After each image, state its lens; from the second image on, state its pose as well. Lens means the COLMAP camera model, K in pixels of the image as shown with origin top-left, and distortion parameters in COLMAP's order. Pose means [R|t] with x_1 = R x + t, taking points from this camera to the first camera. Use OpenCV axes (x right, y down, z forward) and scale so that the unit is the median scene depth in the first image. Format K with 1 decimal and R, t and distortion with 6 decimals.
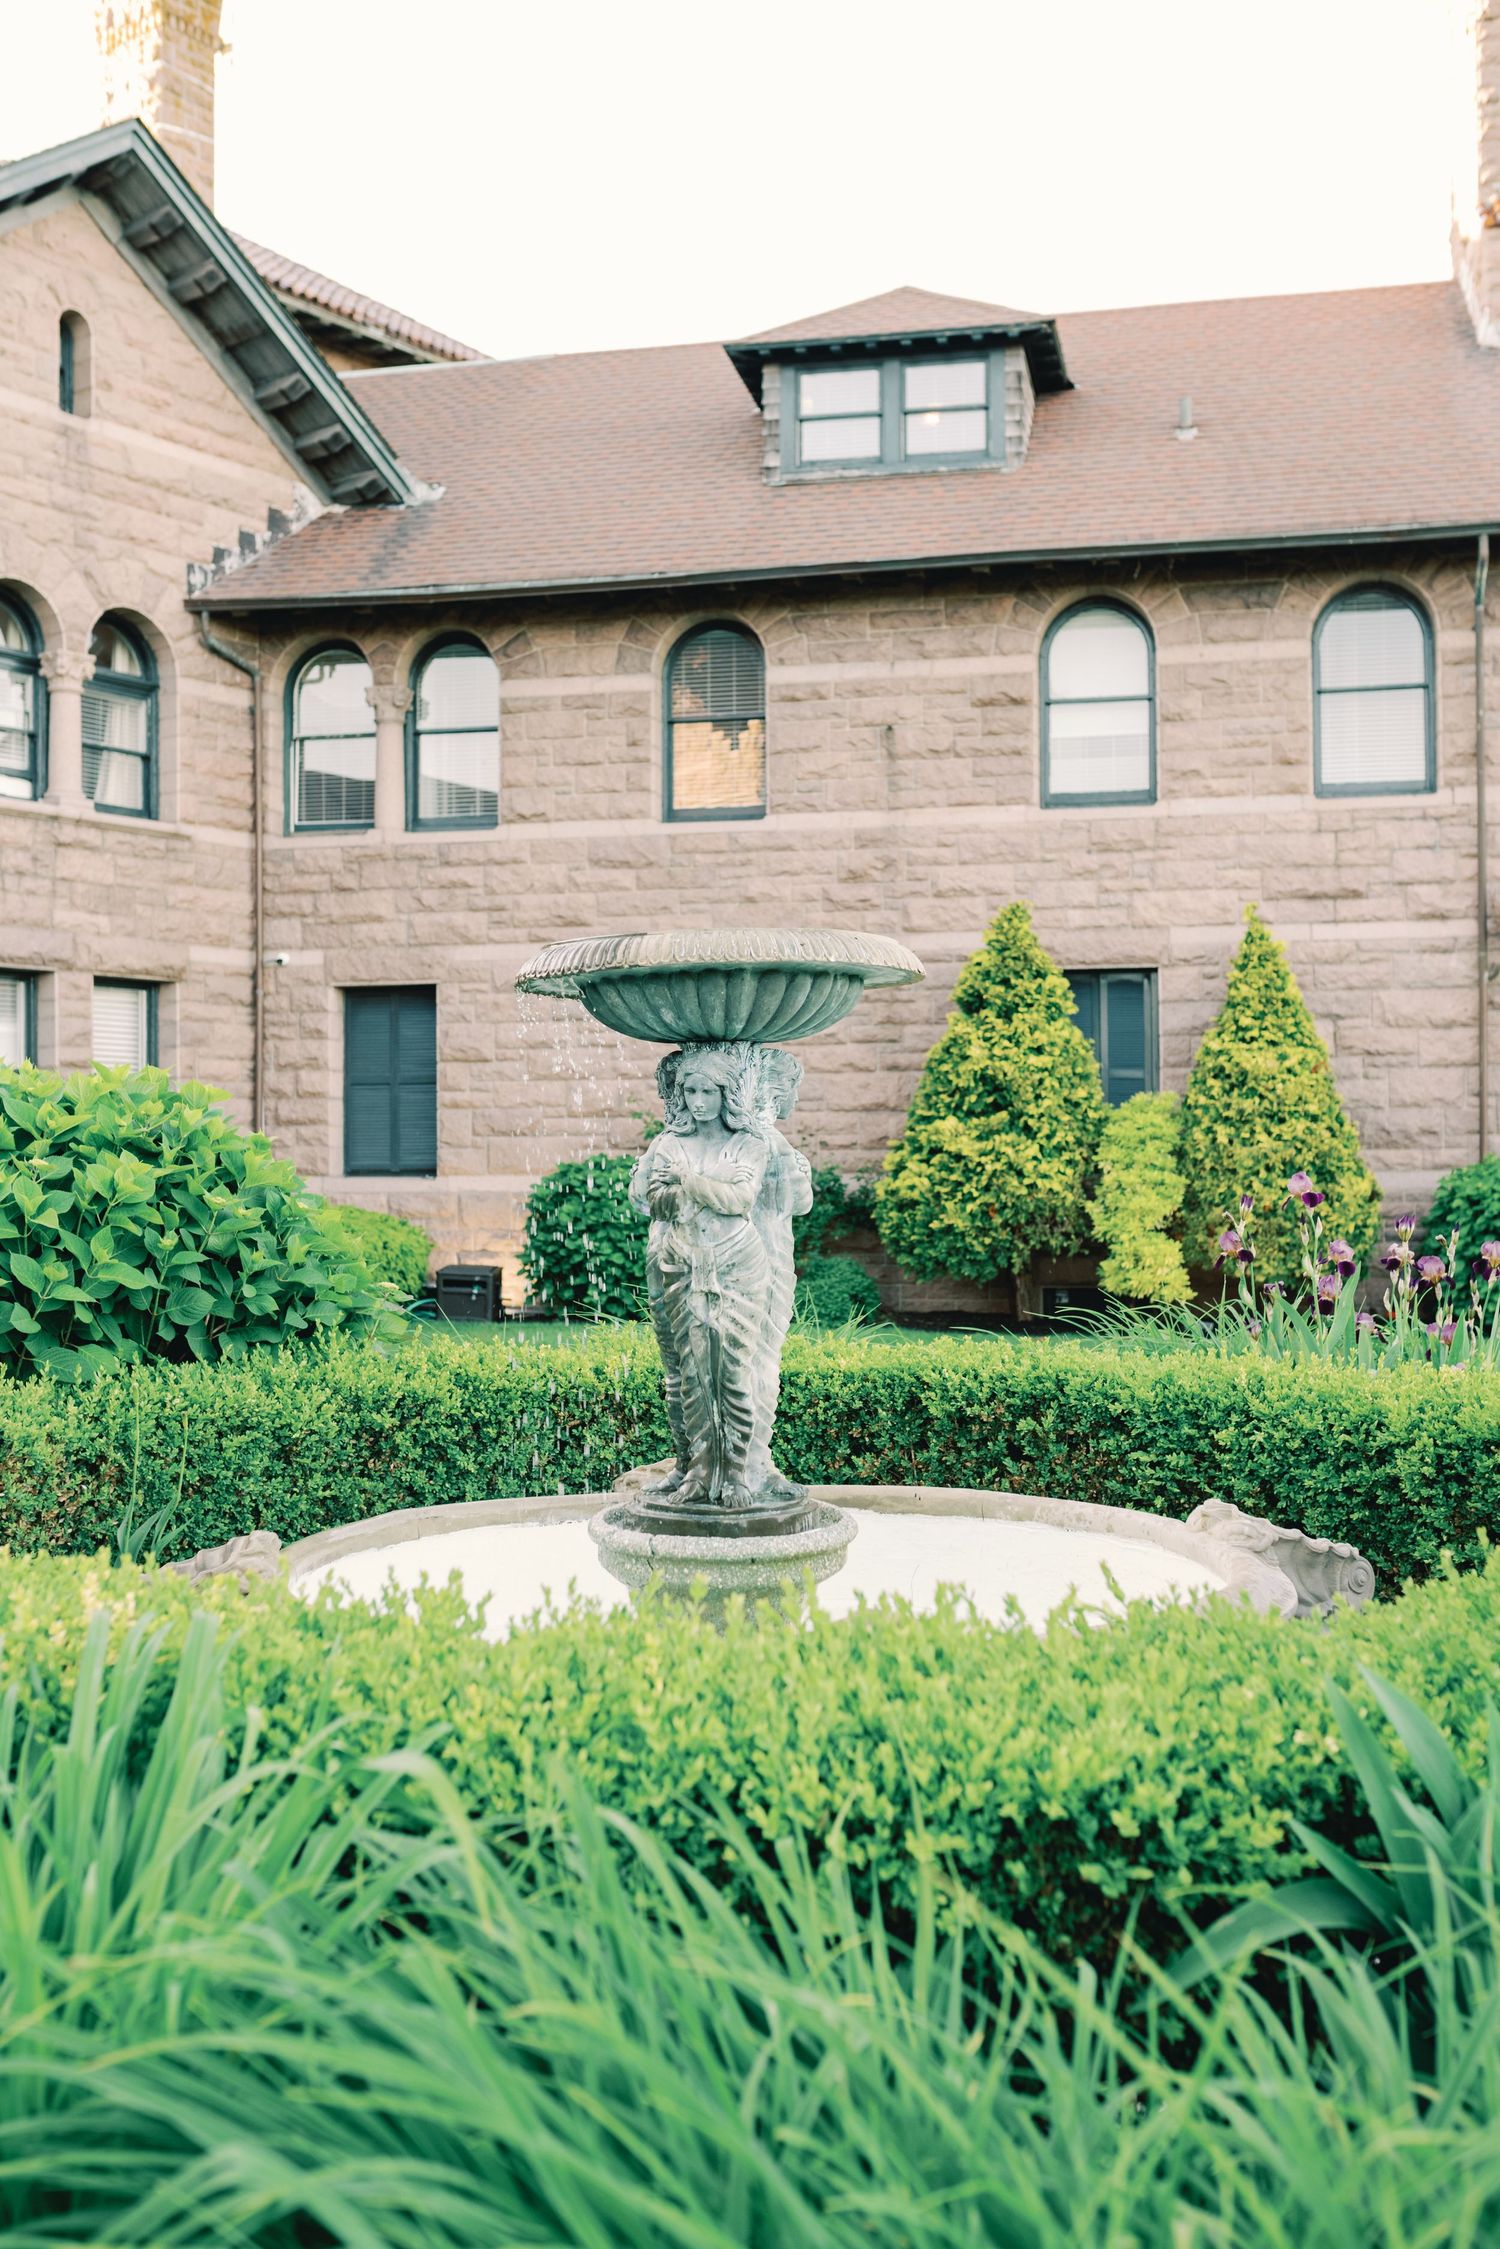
lens RADIAL K [[2196.3, 0, 750.0], [0, 2196.3, 1124.5], [0, 0, 1]] dist [-0.011418, 0.075197]
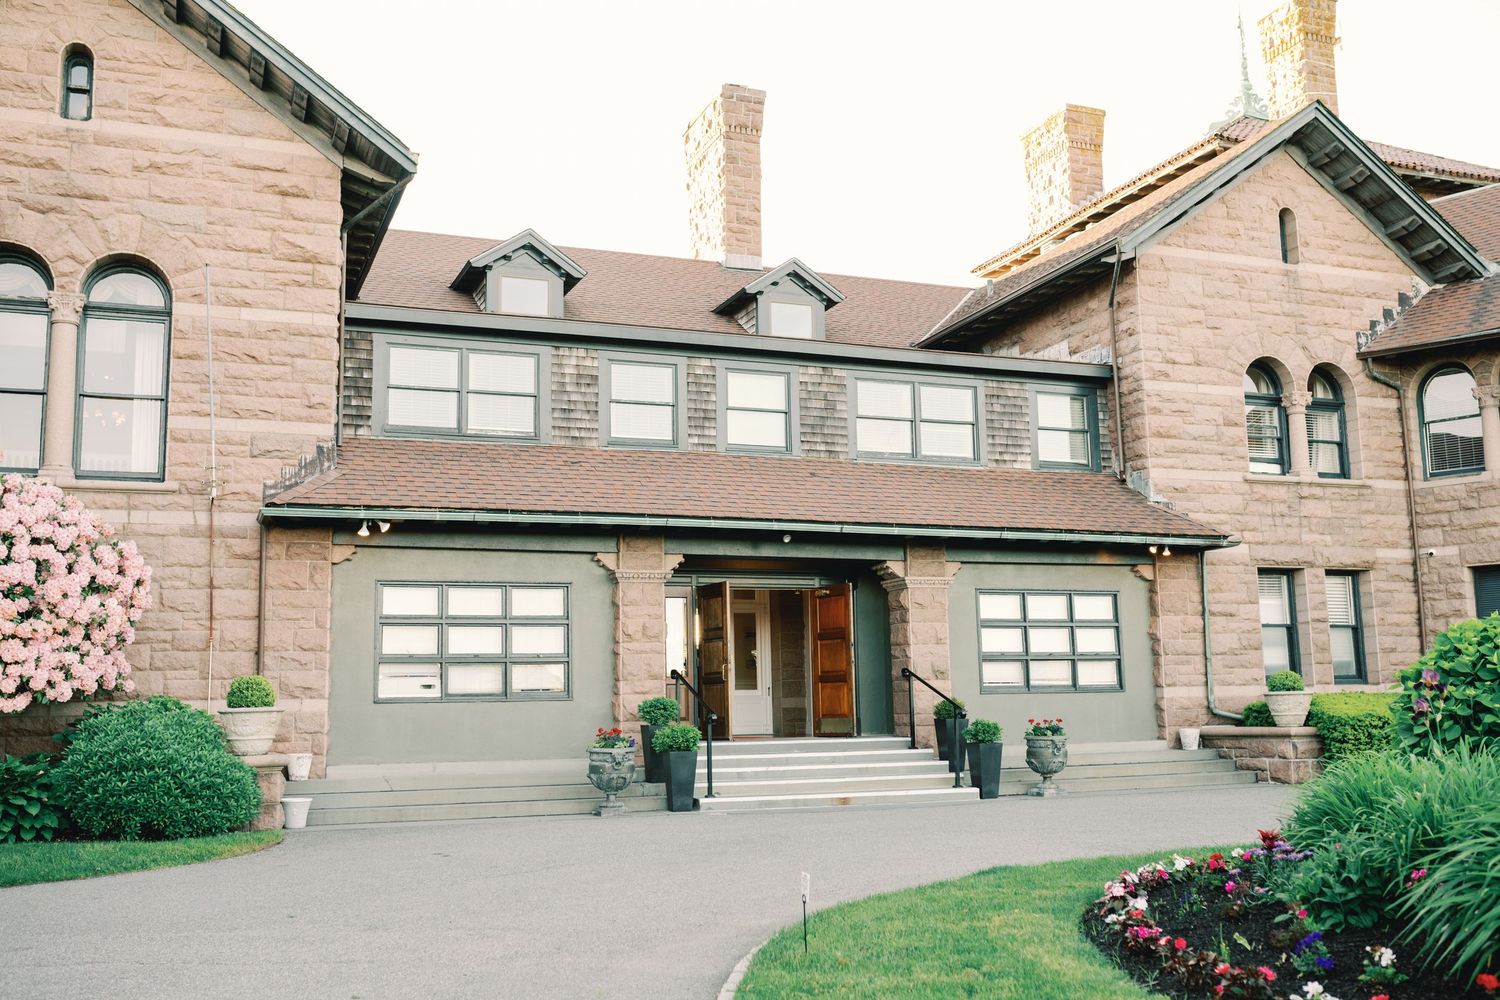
lens RADIAL K [[1464.9, 0, 750.0], [0, 1464.9, 500.0], [0, 0, 1]] dist [-0.011418, 0.075197]
pose [[0.861360, -0.087626, -0.500381, -0.096947], [0.030447, 0.992145, -0.121330, 0.005502], [0.507082, 0.089274, 0.857262, -0.238580]]
